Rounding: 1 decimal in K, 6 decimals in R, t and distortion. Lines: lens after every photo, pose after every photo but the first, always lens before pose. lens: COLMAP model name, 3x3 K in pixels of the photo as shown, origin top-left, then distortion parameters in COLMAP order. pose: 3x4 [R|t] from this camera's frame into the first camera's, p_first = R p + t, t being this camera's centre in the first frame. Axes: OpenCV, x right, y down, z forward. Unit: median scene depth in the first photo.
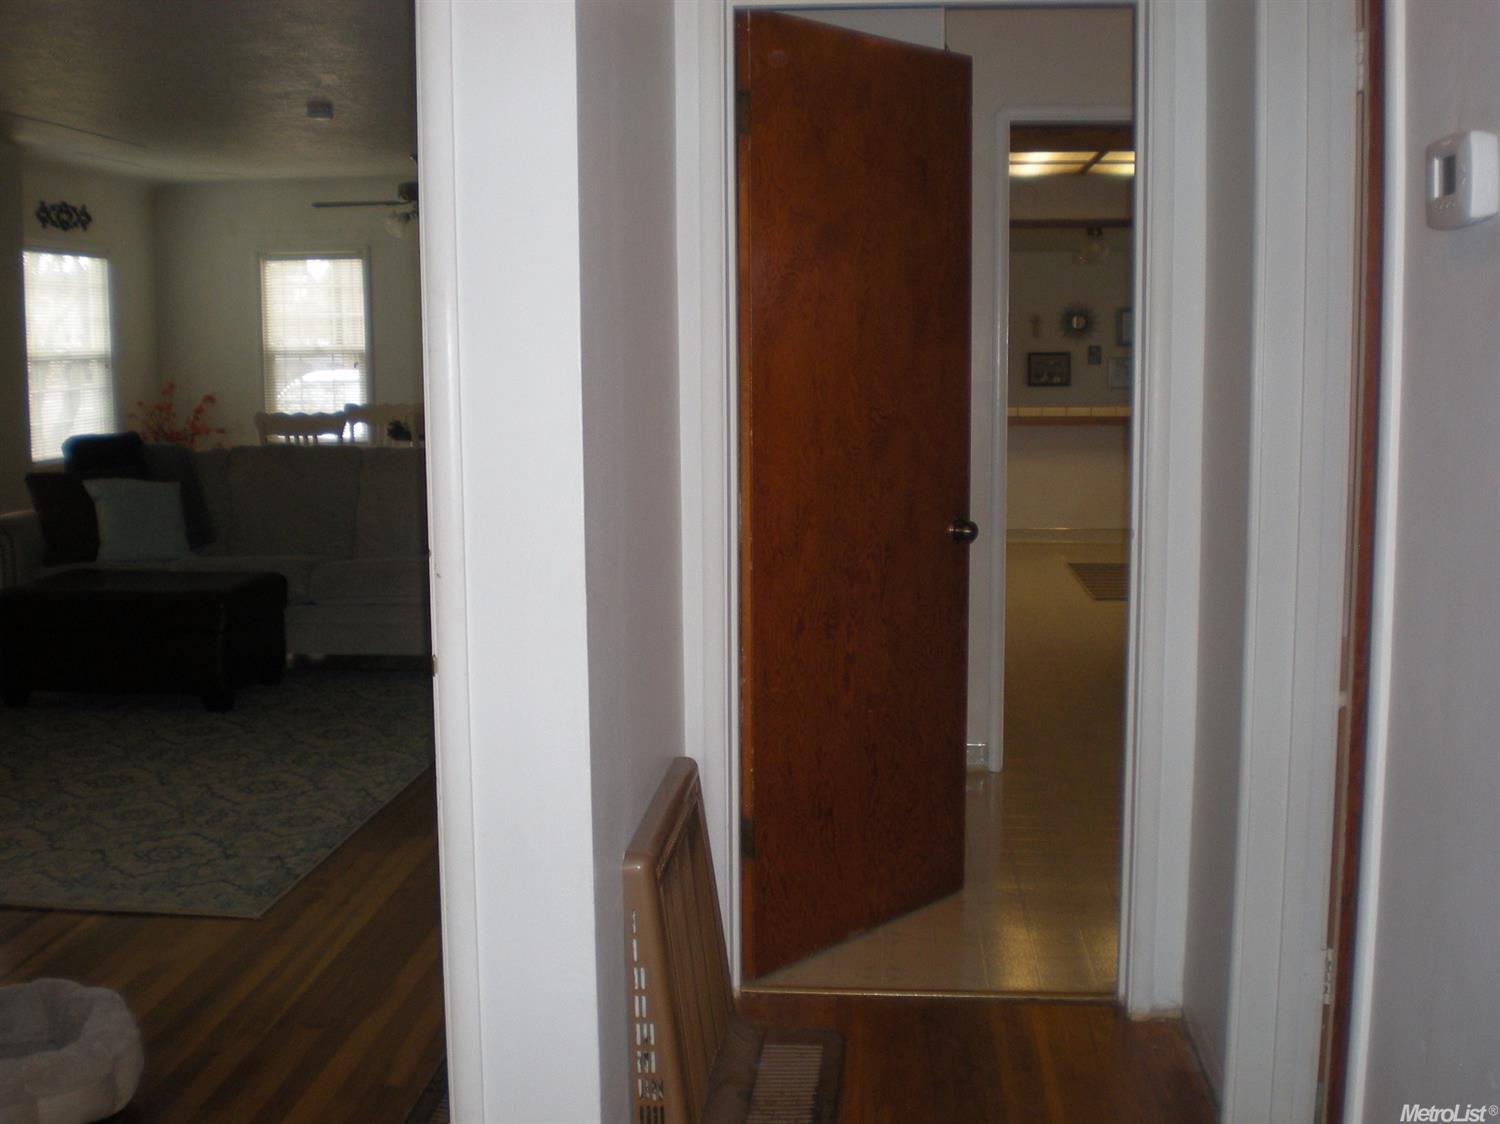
lens RADIAL K [[1711.0, 0, 750.0], [0, 1711.0, 562.0], [0, 0, 1]] dist [-0.078493, -0.165464]
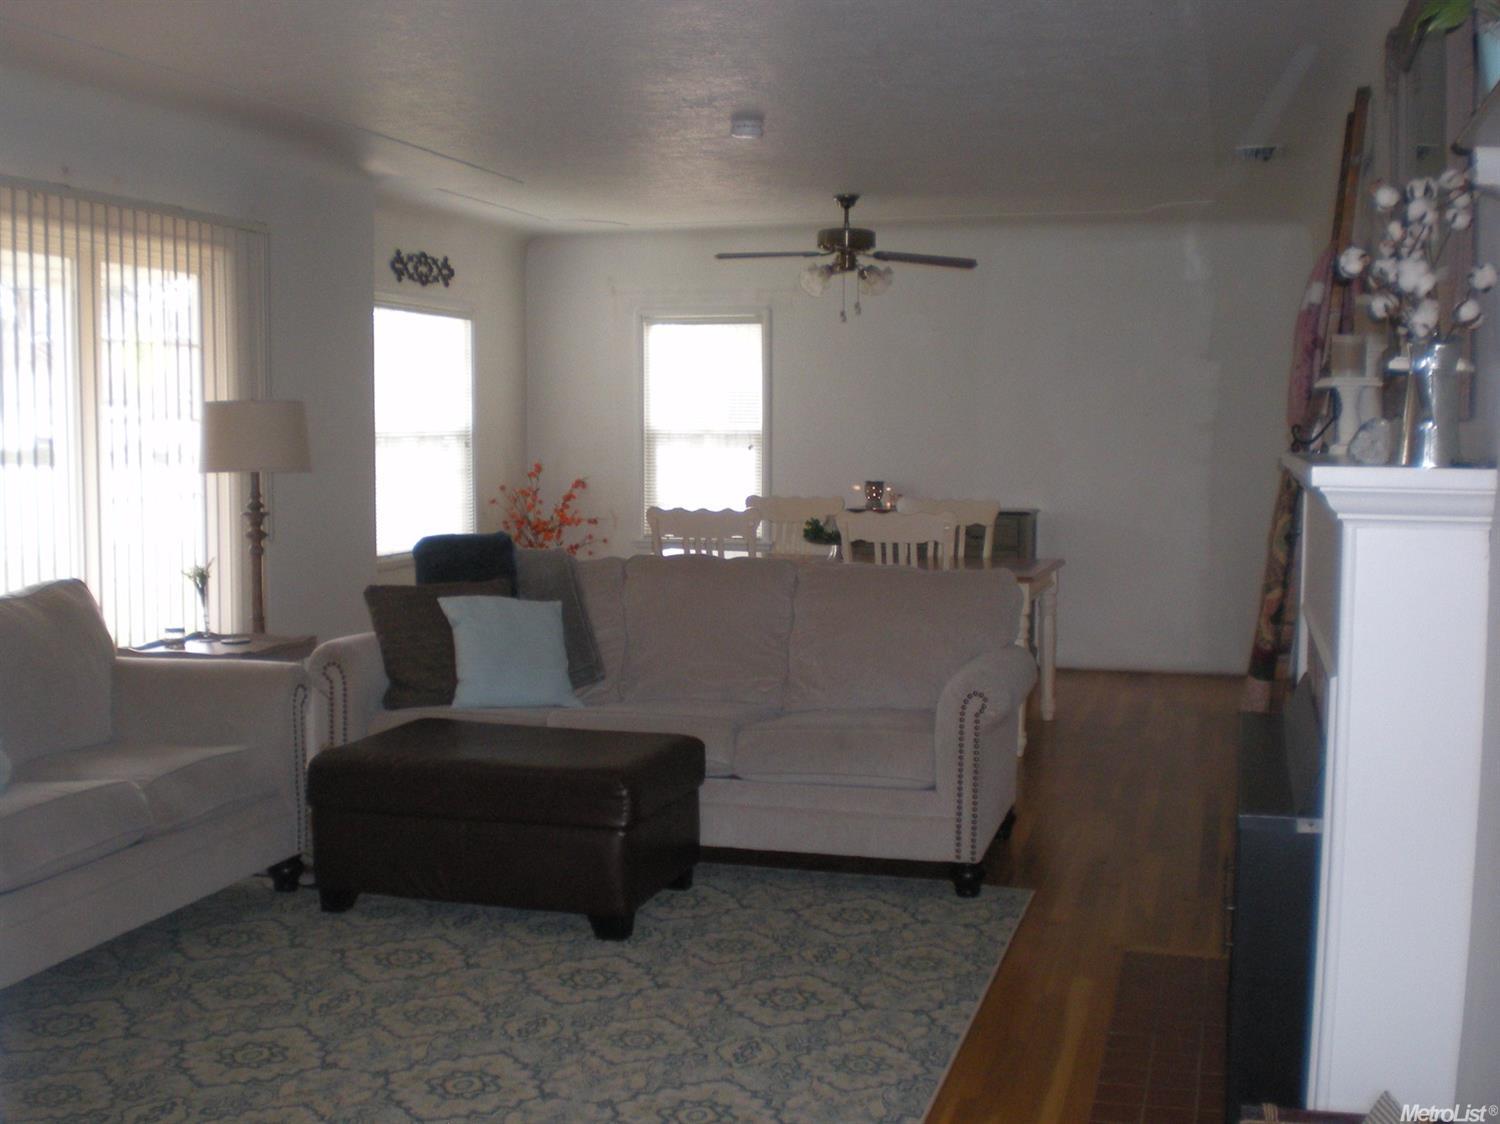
lens RADIAL K [[1711.0, 0, 750.0], [0, 1711.0, 562.0], [0, 0, 1]] dist [-0.078493, -0.165464]
pose [[0.981252, 0.024252, -0.191198, -0.076073], [-0.033030, 0.998535, -0.042861, -0.025024], [0.189878, 0.048372, 0.980615, 0.184565]]
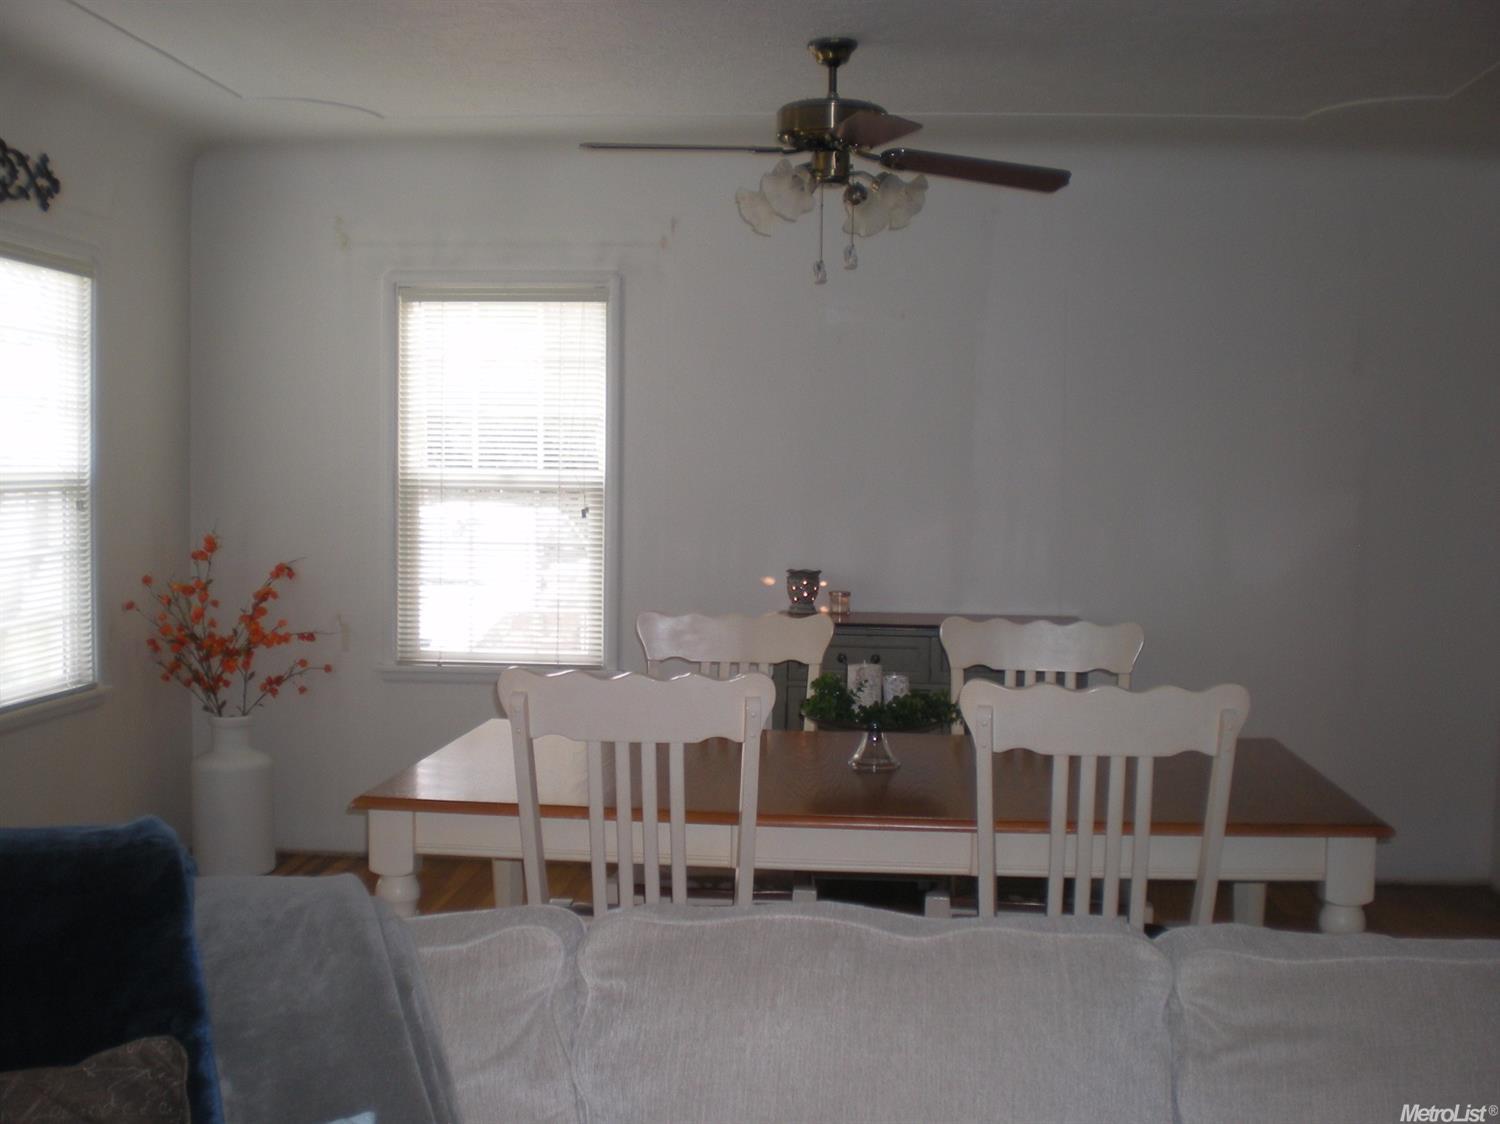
lens RADIAL K [[1777.9, 0, 750.0], [0, 1777.9, 562.0], [0, 0, 1]] dist [-0.023844, -0.277897]
pose [[0.999802, 0.019529, -0.003812, -0.207078], [-0.019761, 0.996967, -0.075273, -0.071729], [0.002330, 0.075334, 0.997156, 0.547784]]
